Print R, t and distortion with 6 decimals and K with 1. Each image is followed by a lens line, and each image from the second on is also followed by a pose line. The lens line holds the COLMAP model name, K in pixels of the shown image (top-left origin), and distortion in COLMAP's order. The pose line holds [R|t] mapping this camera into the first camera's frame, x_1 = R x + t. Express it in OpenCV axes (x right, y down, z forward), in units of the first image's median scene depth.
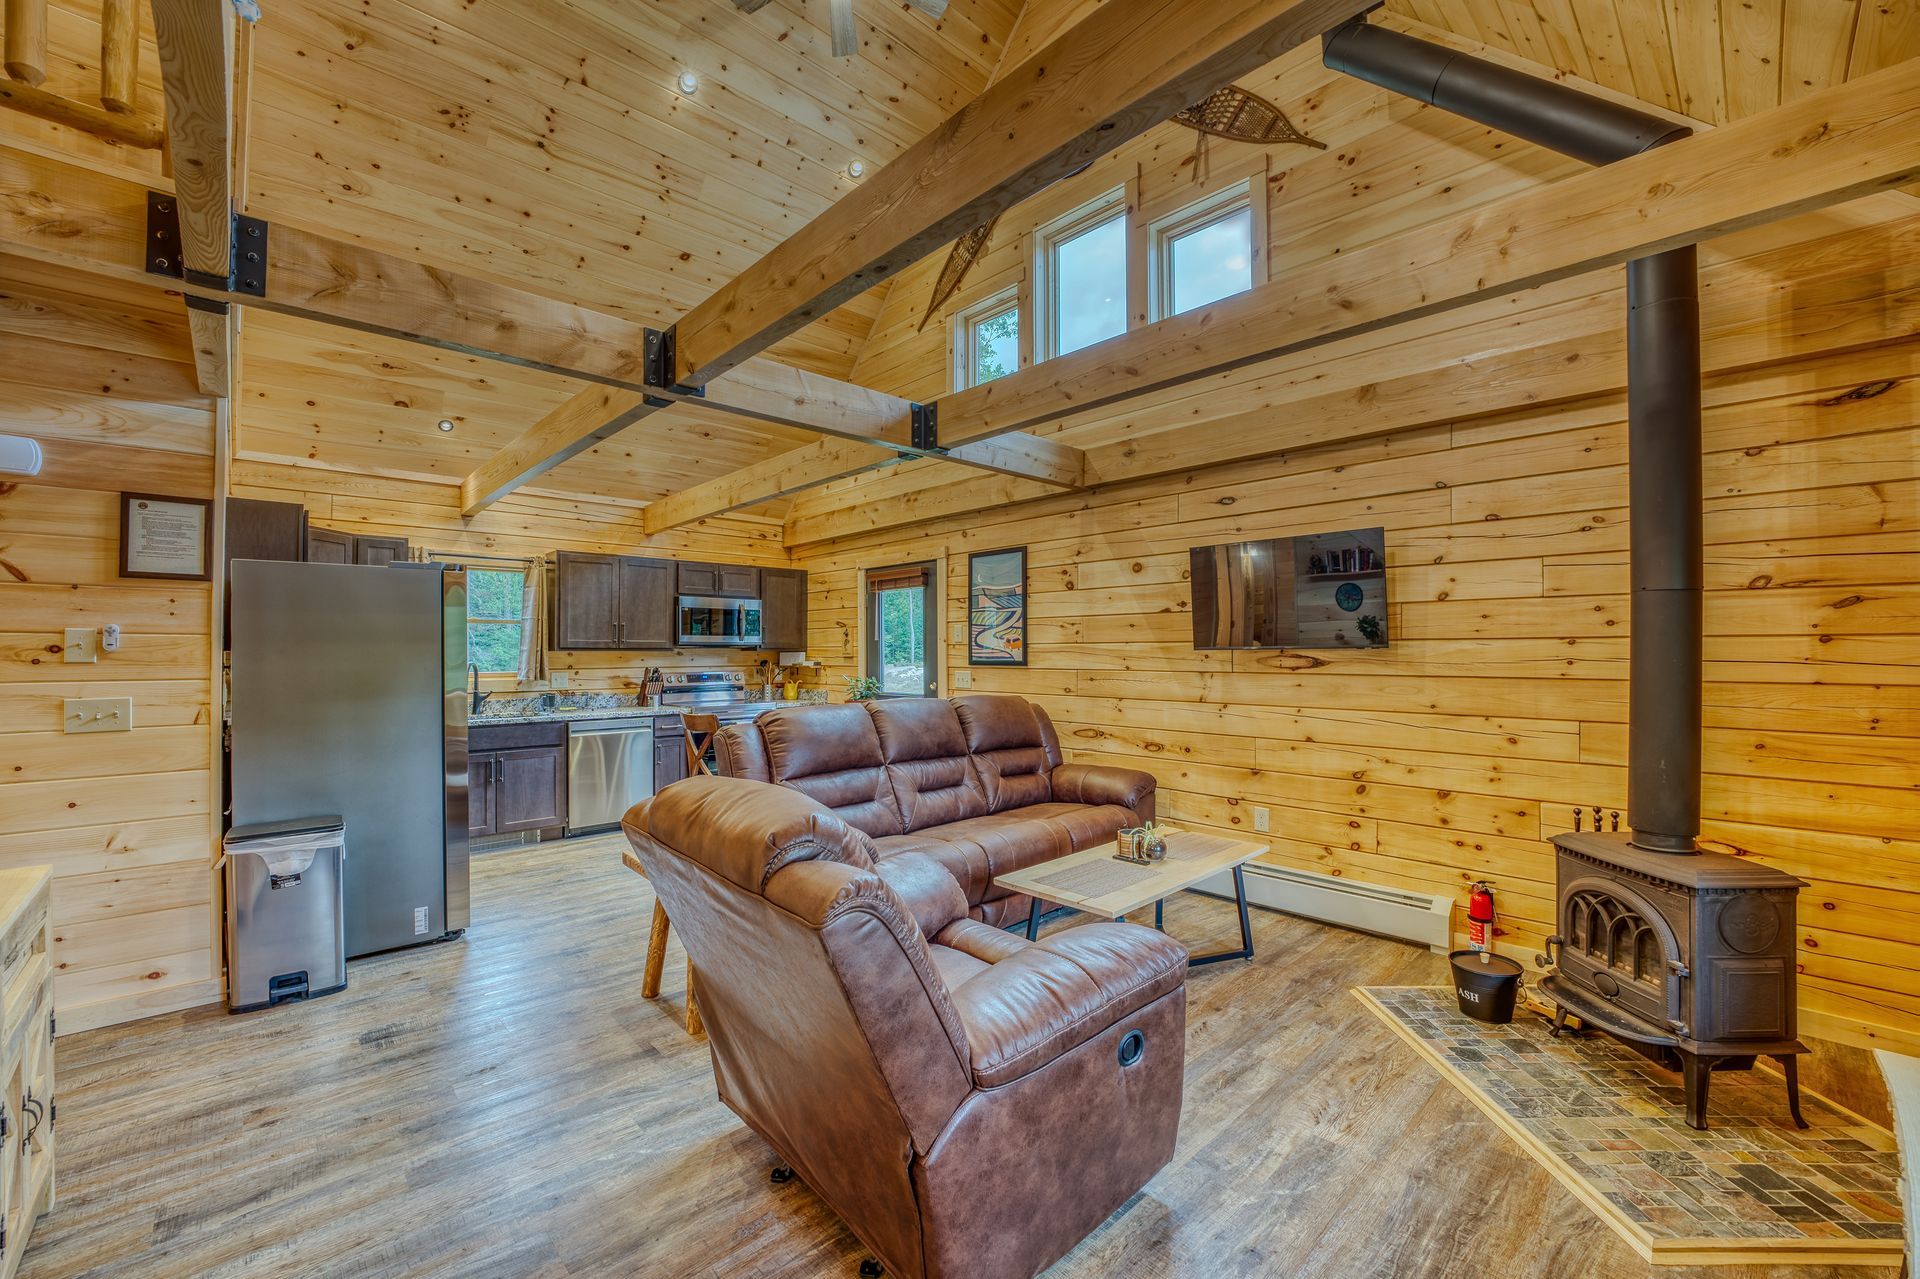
lens RADIAL K [[771.2, 0, 954.4], [0, 771.2, 645.4], [0, 0, 1]] dist [-0.020031, 0.000142]
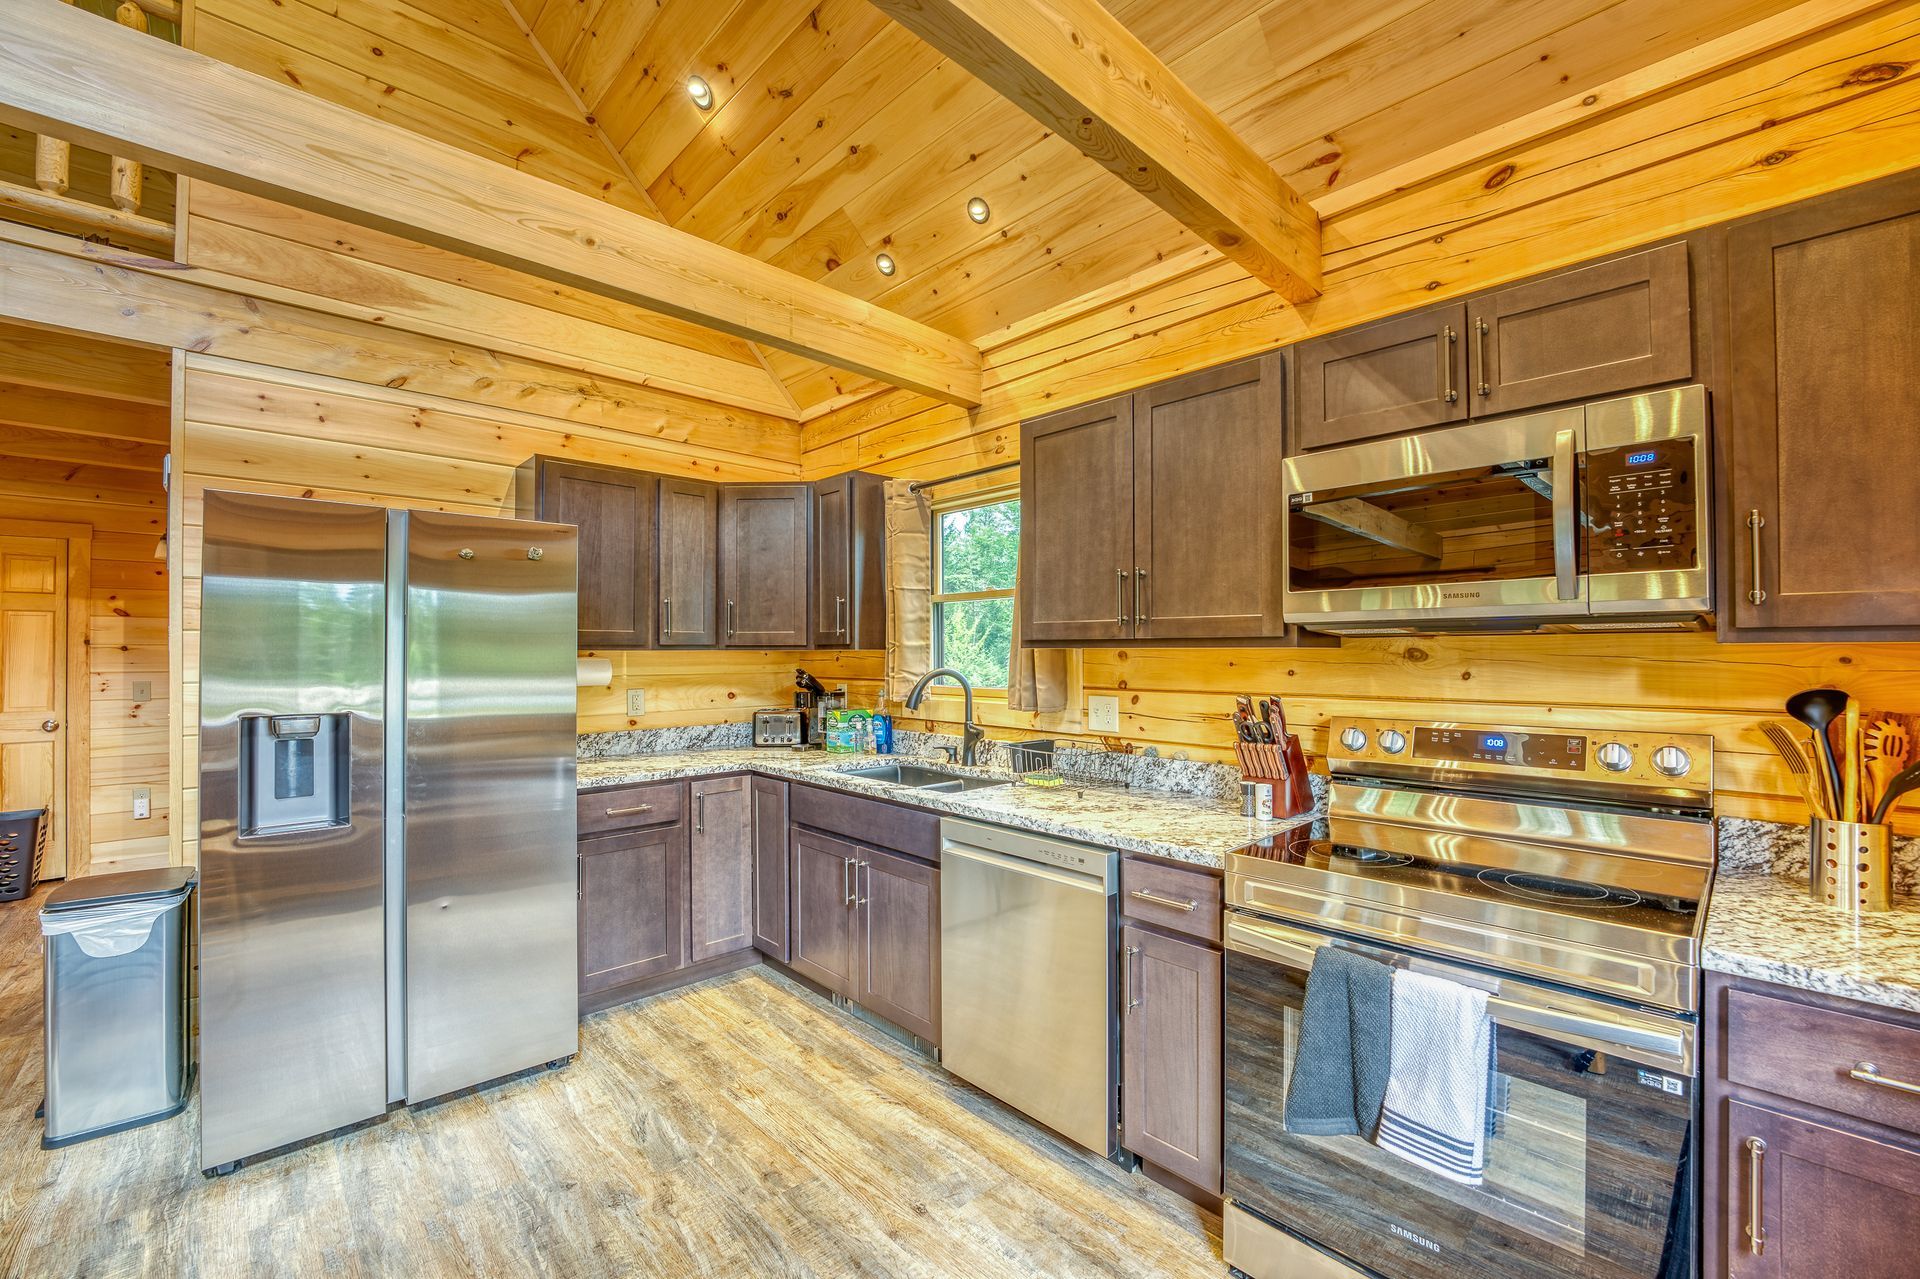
lens RADIAL K [[771.2, 0, 954.4], [0, 771.2, 645.4], [0, 0, 1]] dist [-0.020031, 0.000142]
pose [[0.011751, -0.006424, -0.999910, -0.075244], [0.010091, 0.999929, -0.006306, 0.008786], [0.999880, -0.010016, 0.011815, 0.993060]]
